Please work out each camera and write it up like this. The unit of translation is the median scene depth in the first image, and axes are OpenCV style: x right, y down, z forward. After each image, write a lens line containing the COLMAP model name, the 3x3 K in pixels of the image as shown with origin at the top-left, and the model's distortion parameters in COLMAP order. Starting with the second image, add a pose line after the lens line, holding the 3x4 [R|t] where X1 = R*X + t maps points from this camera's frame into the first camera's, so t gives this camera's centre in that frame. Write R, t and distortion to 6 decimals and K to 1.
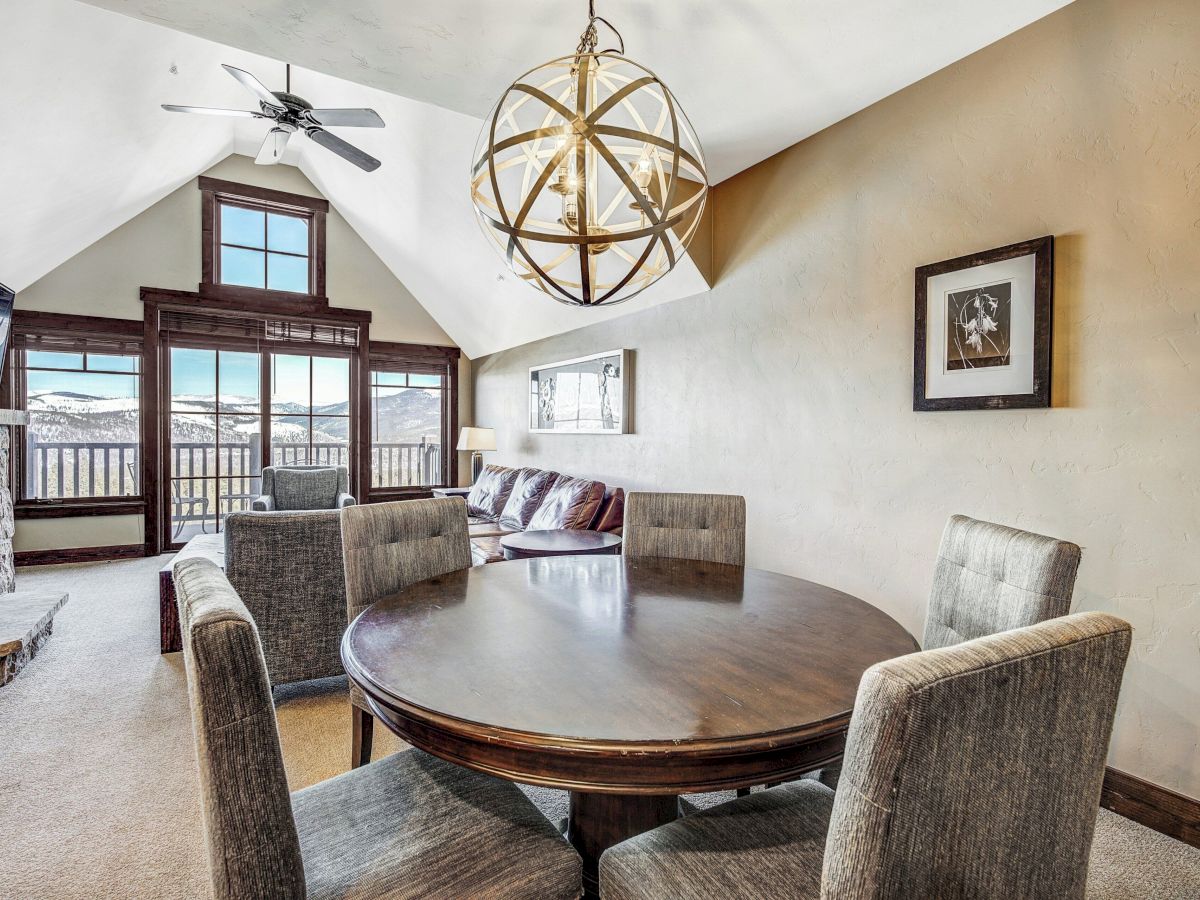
lens RADIAL K [[615.8, 0, 598.1], [0, 615.8, 446.4], [0, 0, 1]] dist [-0.010052, 0.000826]
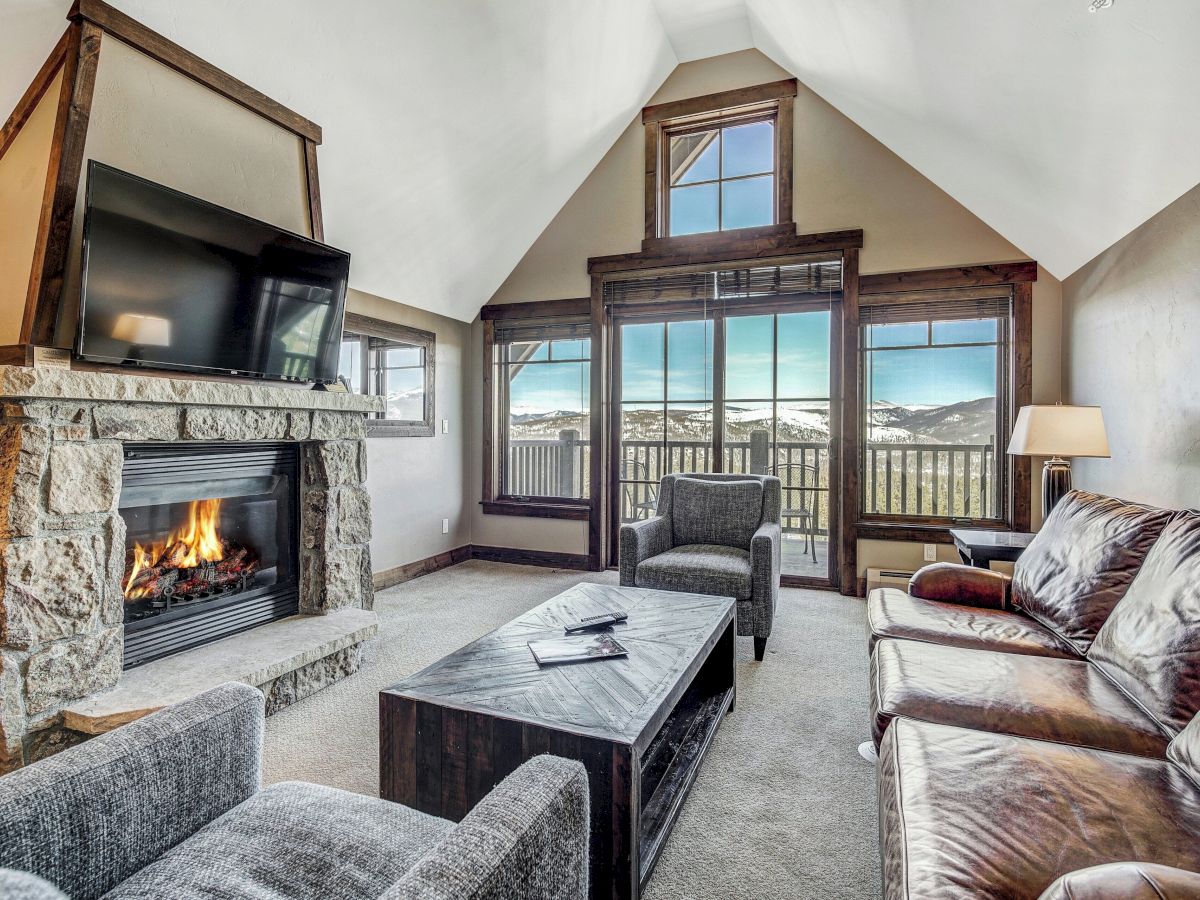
lens RADIAL K [[615.8, 0, 598.1], [0, 615.8, 438.9], [0, 0, 1]] dist [-0.010052, 0.000826]
pose [[0.610099, 0.000843, -0.792325, -0.043692], [-0.015110, 0.999830, -0.010571, 0.003755], [0.792181, 0.018421, 0.610008, 0.450481]]
